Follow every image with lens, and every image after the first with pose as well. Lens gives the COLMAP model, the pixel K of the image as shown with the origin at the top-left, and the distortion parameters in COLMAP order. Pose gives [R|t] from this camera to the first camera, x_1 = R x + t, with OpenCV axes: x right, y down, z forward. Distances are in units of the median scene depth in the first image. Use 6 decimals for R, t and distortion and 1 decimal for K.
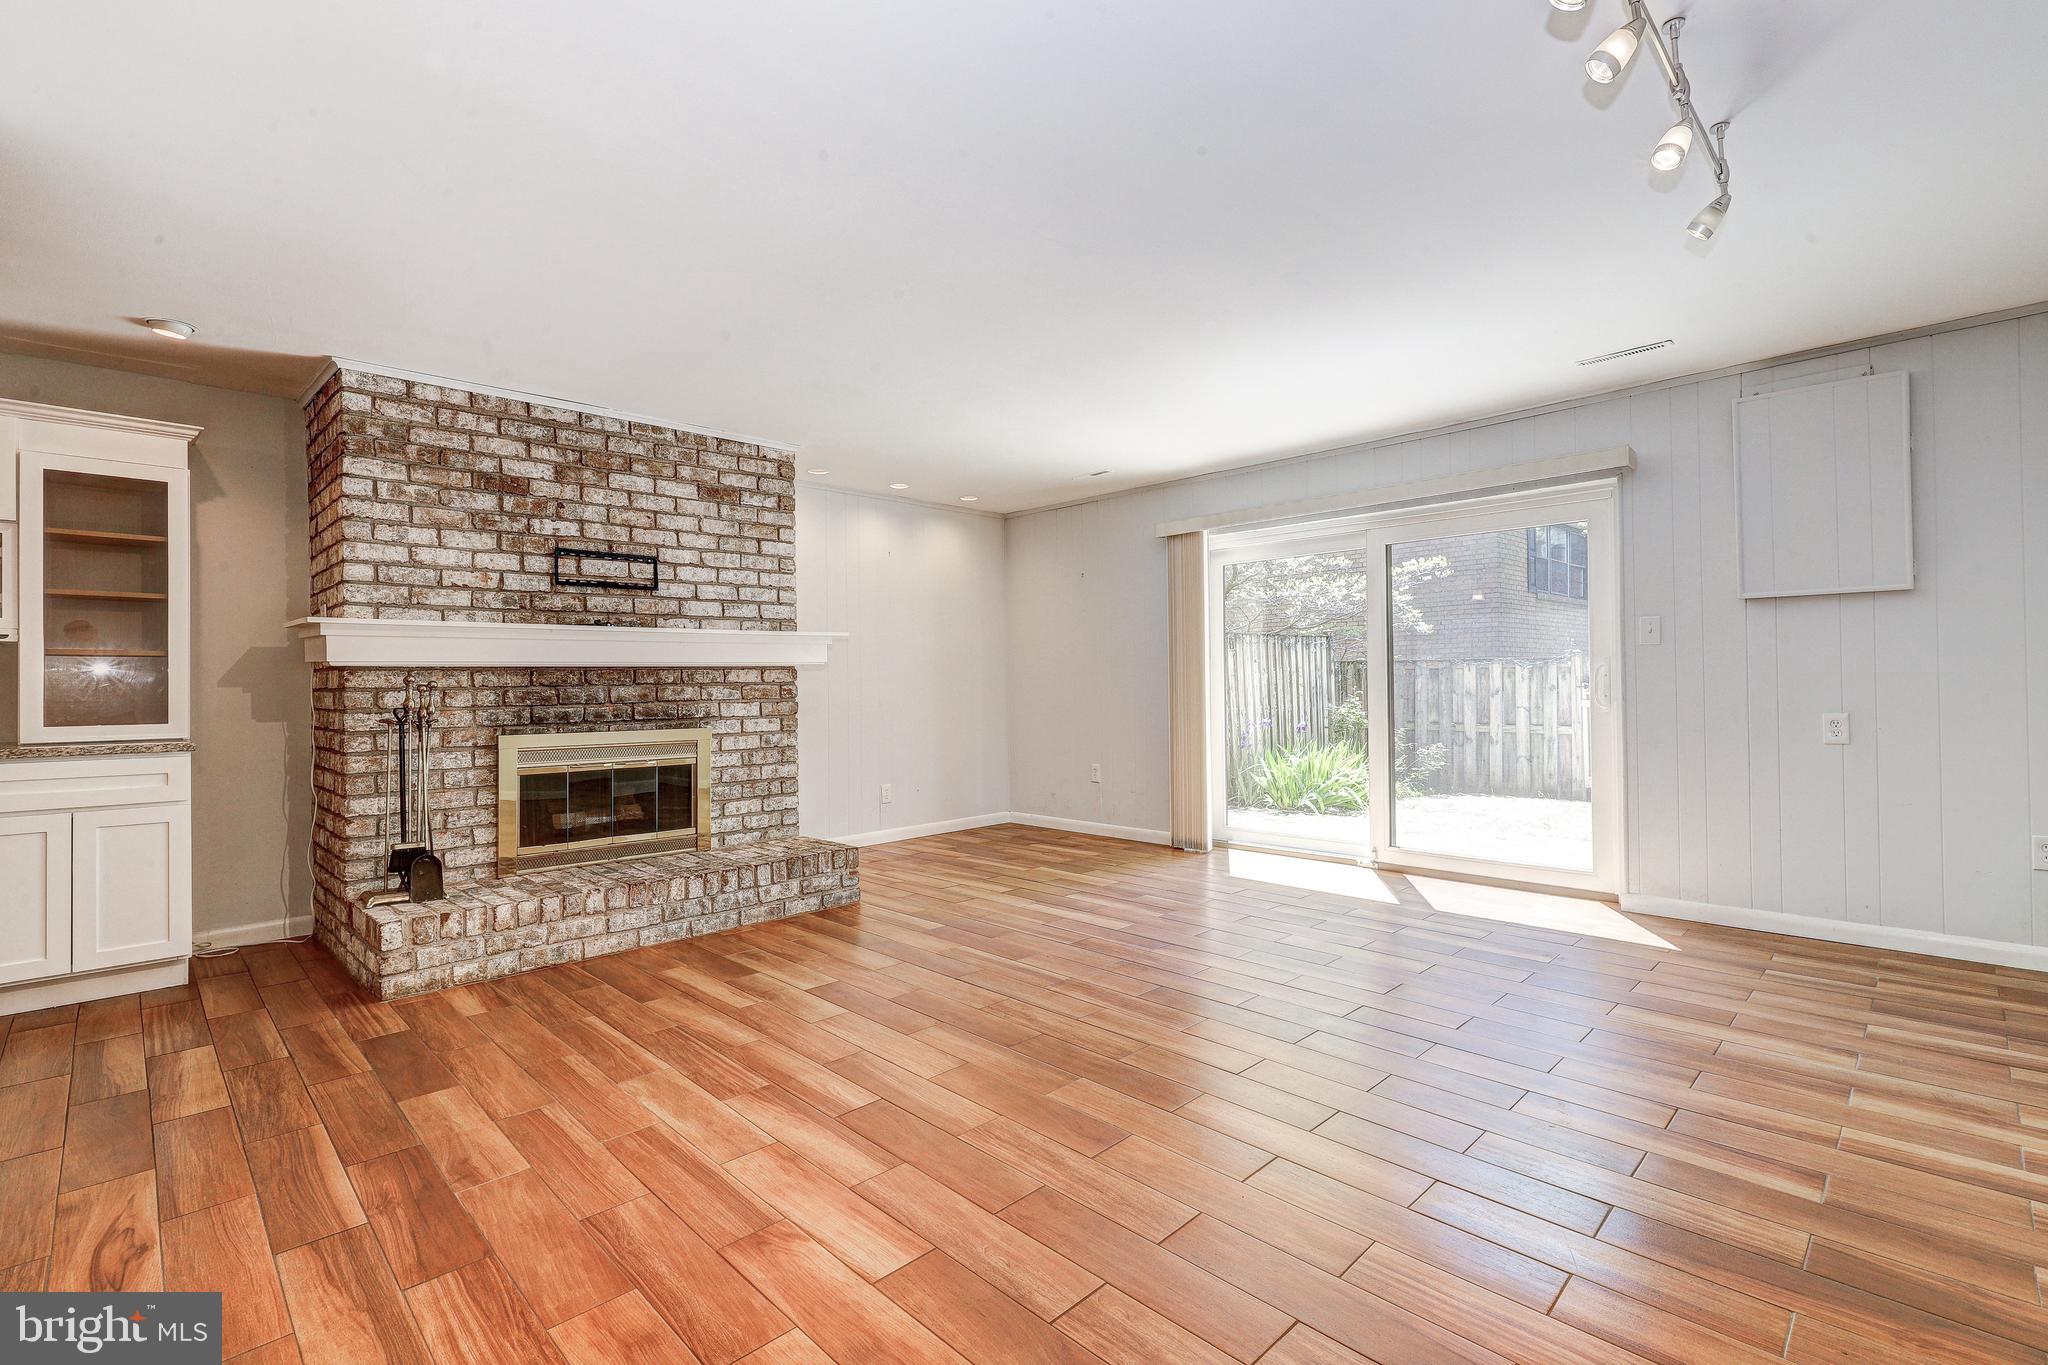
lens RADIAL K [[923.4, 0, 1032.3], [0, 923.4, 678.6], [0, 0, 1]] dist [0.000882, 0.000094]
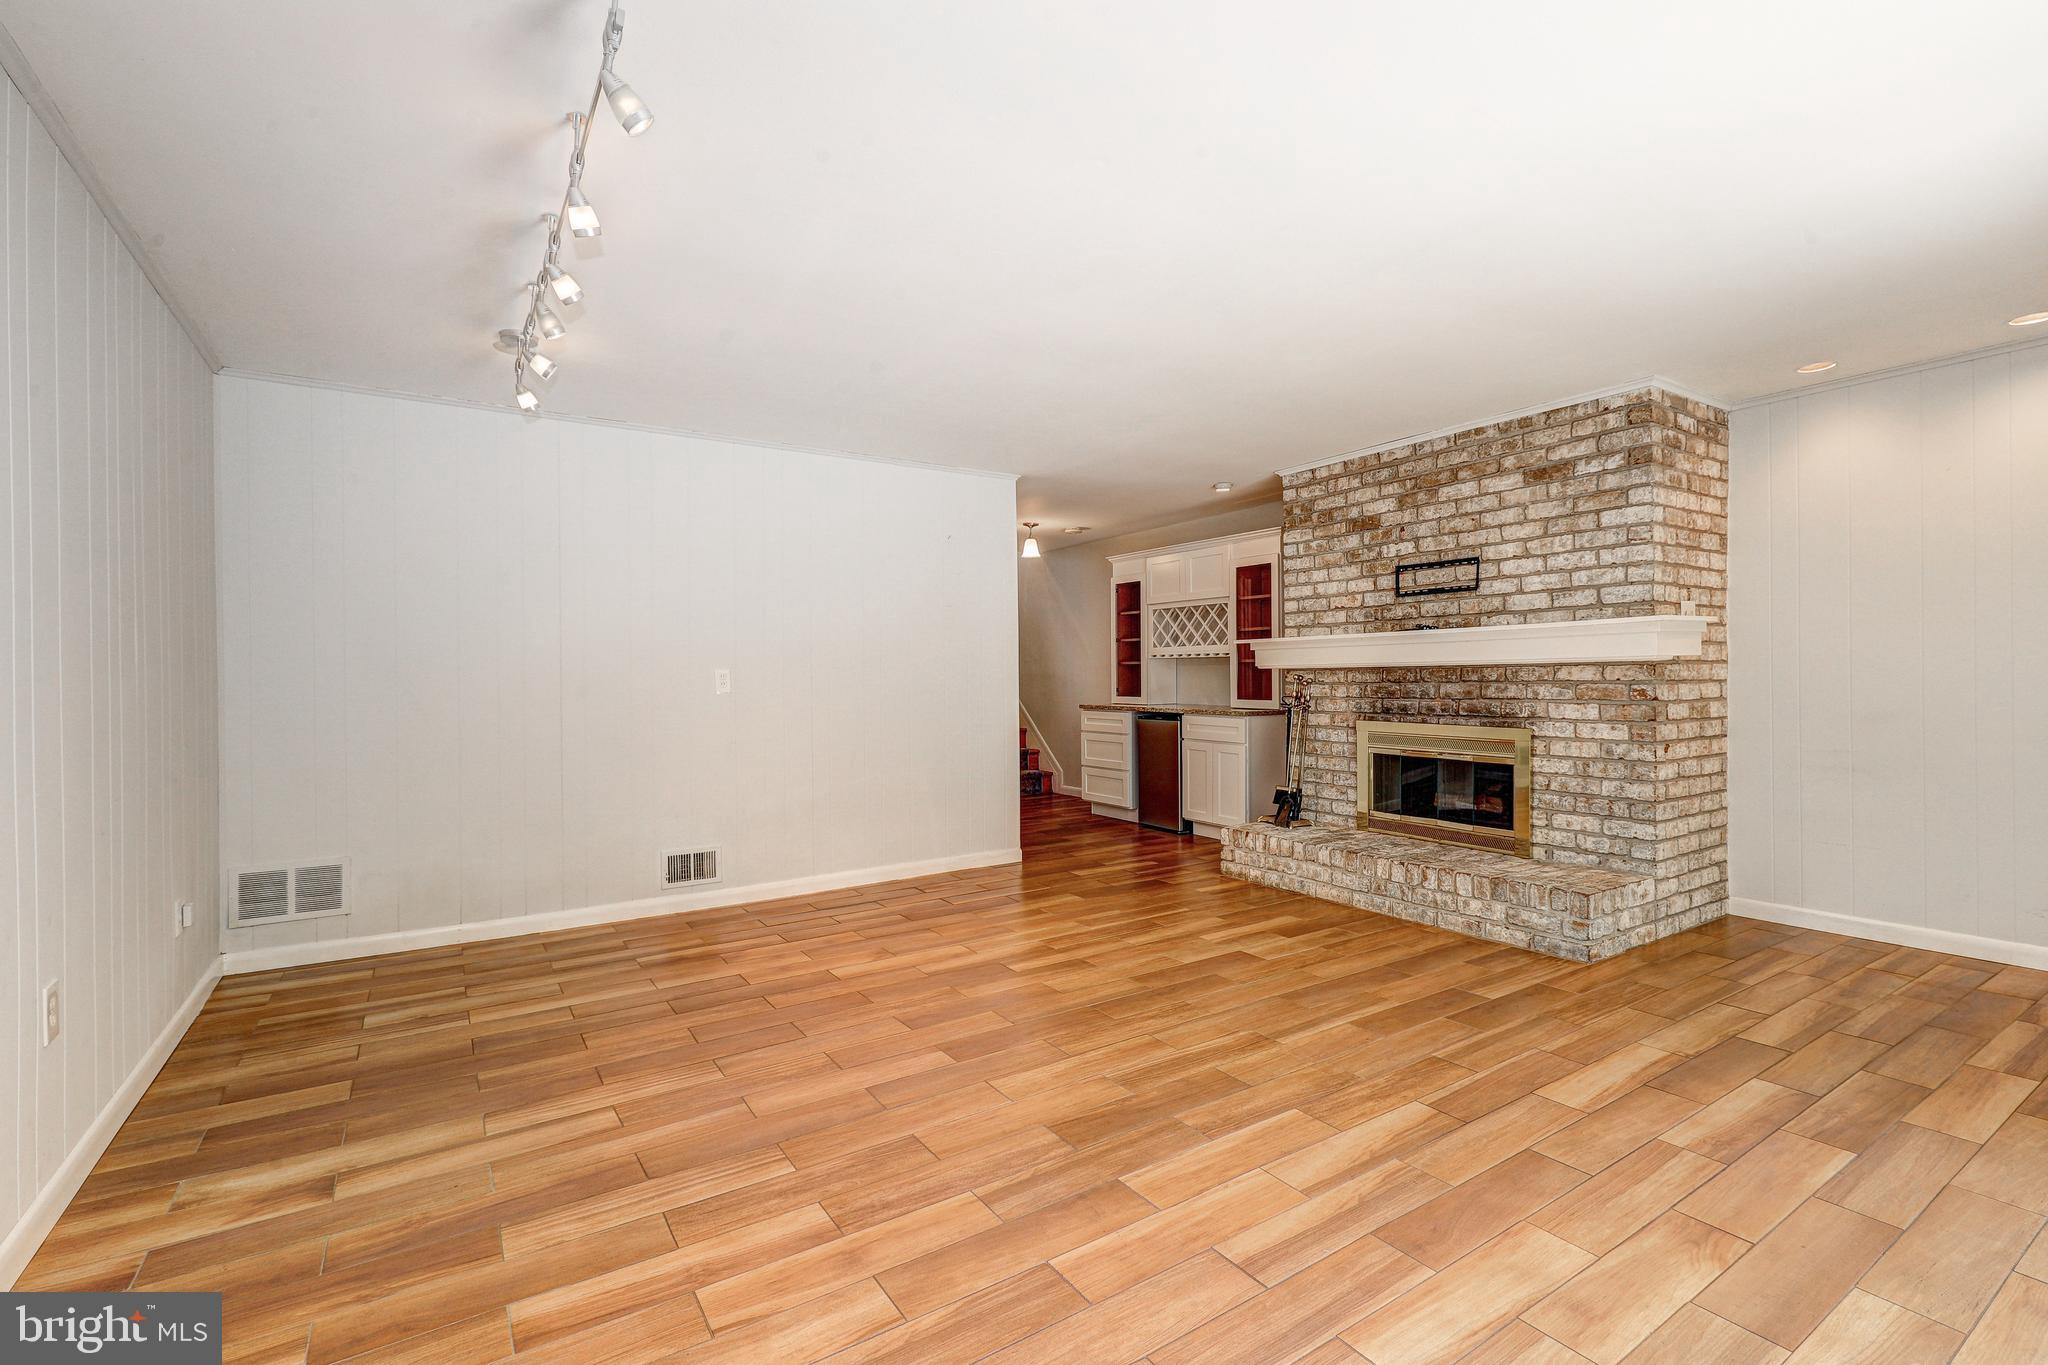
lens RADIAL K [[923.4, 0, 1032.3], [0, 923.4, 678.6], [0, 0, 1]] dist [0.000882, 0.000094]
pose [[-0.204591, 0.017662, -0.978688, 0.723598], [0.017133, 0.999749, 0.014460, -0.021445], [0.978698, -0.013809, -0.204842, 0.755800]]
